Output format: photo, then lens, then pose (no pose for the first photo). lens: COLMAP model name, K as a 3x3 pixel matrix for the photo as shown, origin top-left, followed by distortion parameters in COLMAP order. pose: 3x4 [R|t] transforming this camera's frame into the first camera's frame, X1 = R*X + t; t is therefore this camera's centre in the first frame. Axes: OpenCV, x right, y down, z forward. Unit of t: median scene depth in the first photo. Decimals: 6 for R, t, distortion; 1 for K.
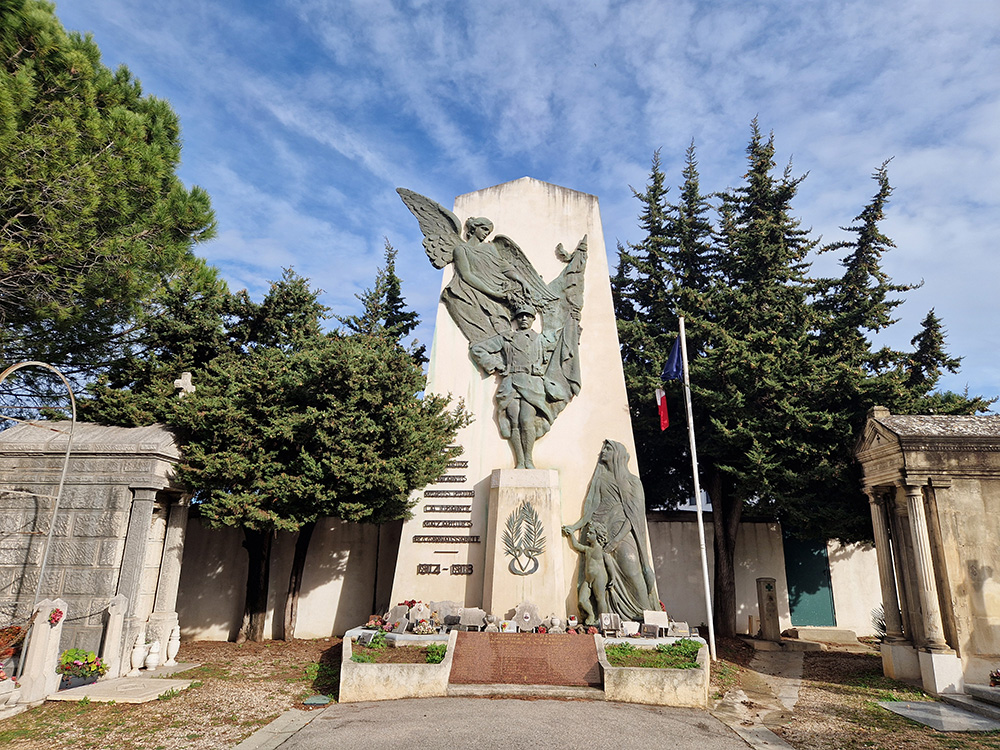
lens RADIAL K [[664.6, 0, 498.5], [0, 664.6, 366.4], [0, 0, 1]] dist [0.058547, -0.005306]
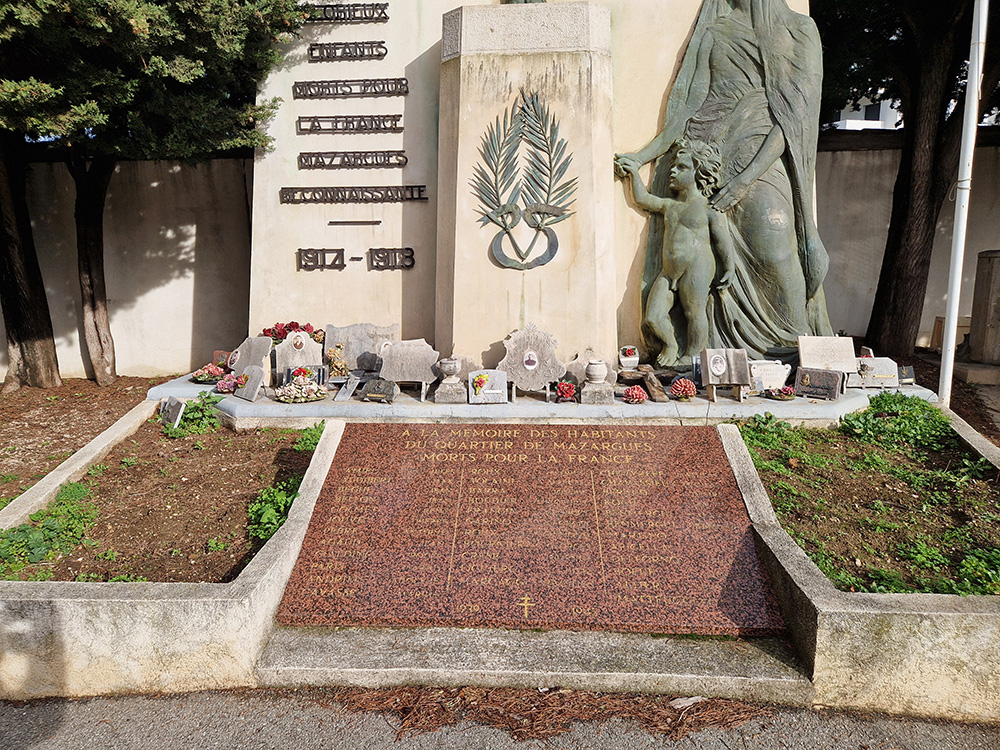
lens RADIAL K [[664.6, 0, 495.6], [0, 664.6, 369.1], [0, 0, 1]] dist [0.058547, -0.005306]
pose [[0.999518, -0.024765, -0.018702, 0.025100], [0.030588, 0.887873, 0.459071, 0.166060], [0.005236, -0.459422, 0.888203, 0.568629]]
